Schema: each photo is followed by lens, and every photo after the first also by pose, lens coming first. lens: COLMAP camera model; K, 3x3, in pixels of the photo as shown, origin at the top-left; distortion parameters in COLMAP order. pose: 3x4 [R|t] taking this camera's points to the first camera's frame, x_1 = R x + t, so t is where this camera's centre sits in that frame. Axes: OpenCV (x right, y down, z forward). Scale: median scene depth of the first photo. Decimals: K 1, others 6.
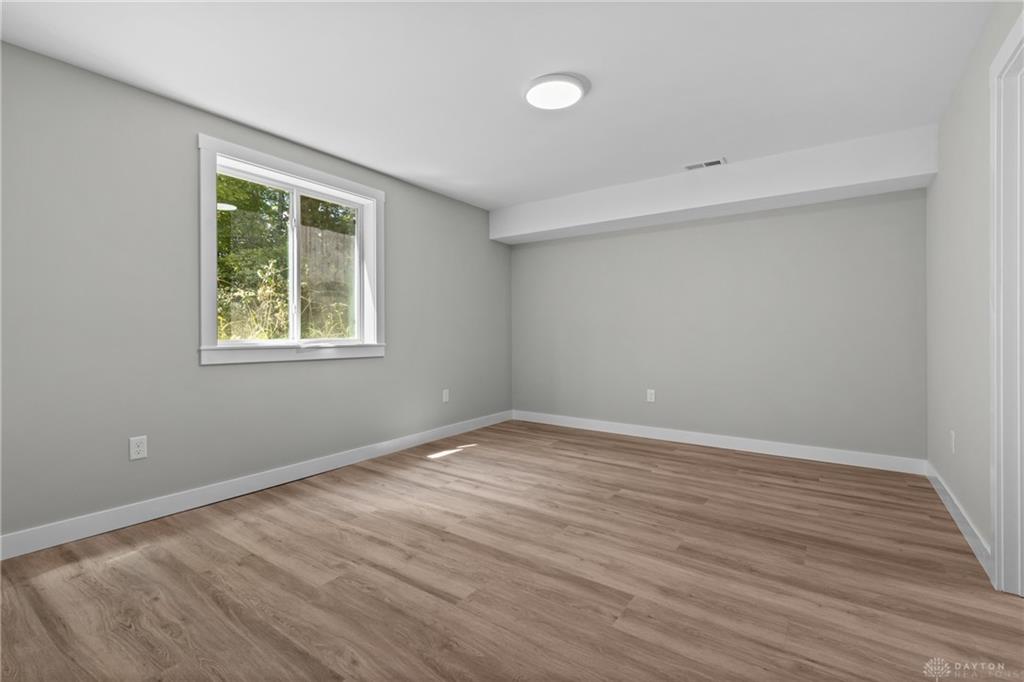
lens RADIAL K [[459.0, 0, 504.6], [0, 459.0, 335.9], [0, 0, 1]] dist [0.006607, -0.000758]
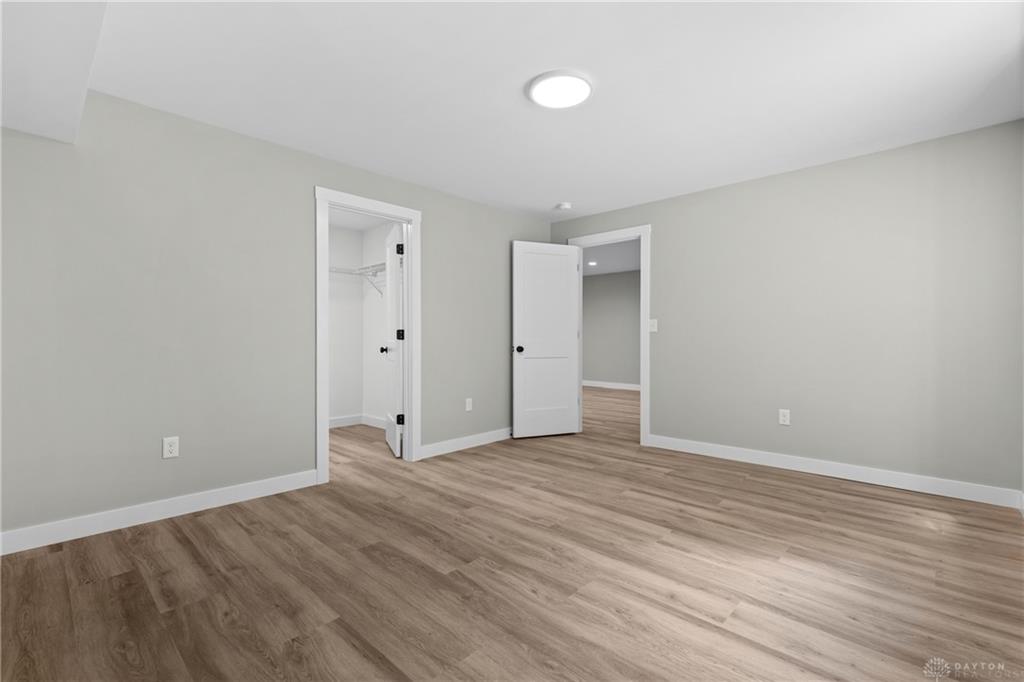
lens RADIAL K [[452.3, 0, 512.0], [0, 452.3, 341.0], [0, 0, 1]] dist [0.011861, -0.000135]
pose [[-0.991164, 0.000424, 0.132638, 0.088326], [0.002367, 0.999892, 0.014488, -0.021113], [-0.132618, 0.014674, -0.991059, 2.047666]]
